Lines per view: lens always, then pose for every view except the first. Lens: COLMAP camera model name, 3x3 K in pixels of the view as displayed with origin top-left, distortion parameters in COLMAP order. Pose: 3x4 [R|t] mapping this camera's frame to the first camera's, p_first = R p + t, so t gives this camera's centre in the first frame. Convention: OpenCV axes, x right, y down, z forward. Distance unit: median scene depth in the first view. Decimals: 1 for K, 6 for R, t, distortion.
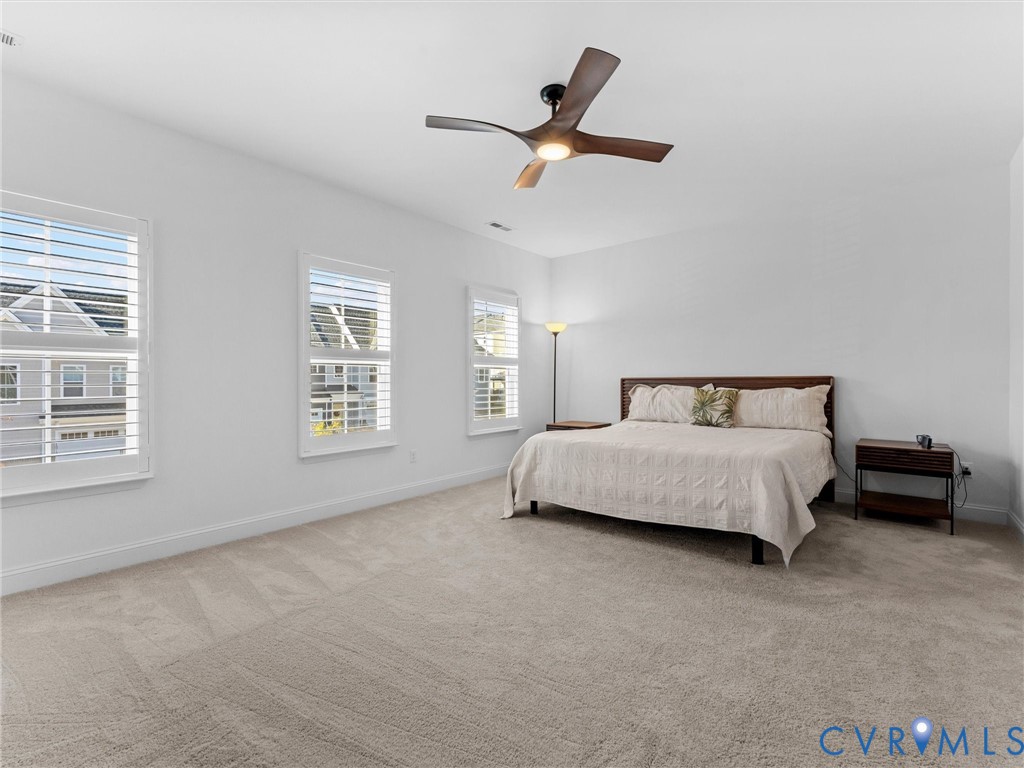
lens RADIAL K [[476.1, 0, 507.3], [0, 476.1, 377.4], [0, 0, 1]] dist [0.011031, -0.000476]
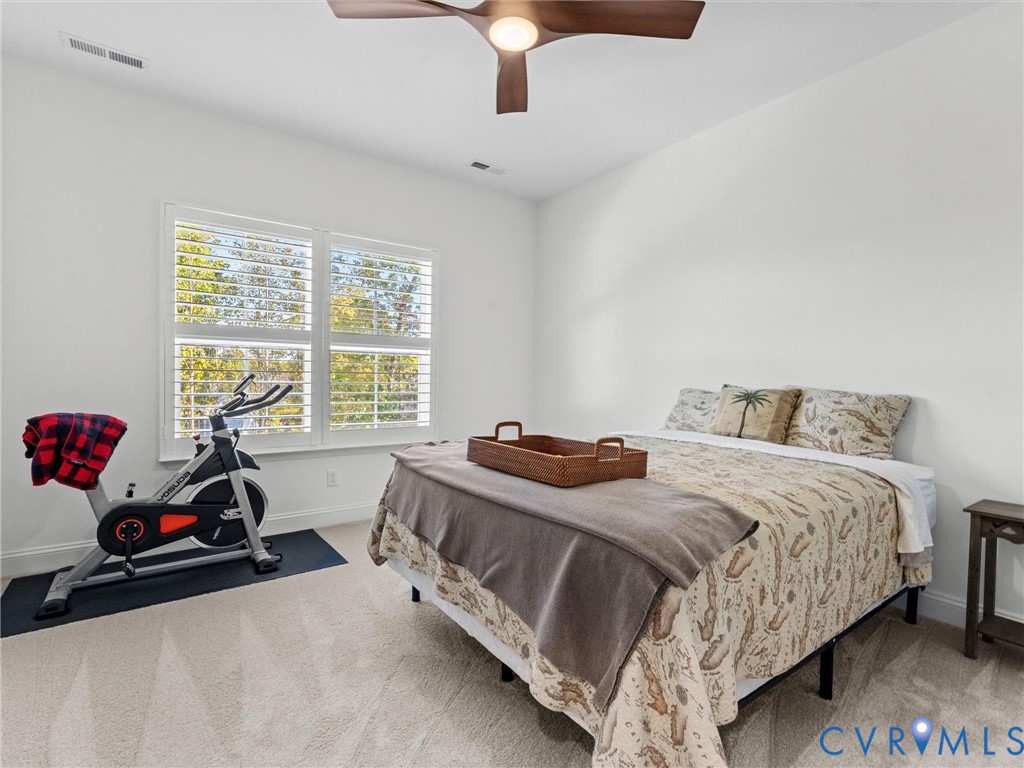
lens RADIAL K [[494.4, 0, 515.9], [0, 494.4, 380.1], [0, 0, 1]] dist [-0.000639, 0.000029]
pose [[0.975880, 0.024164, -0.216968, 0.181404], [-0.020254, 0.999590, 0.020227, 0.000724], [0.217368, -0.015345, 0.975969, 0.214654]]
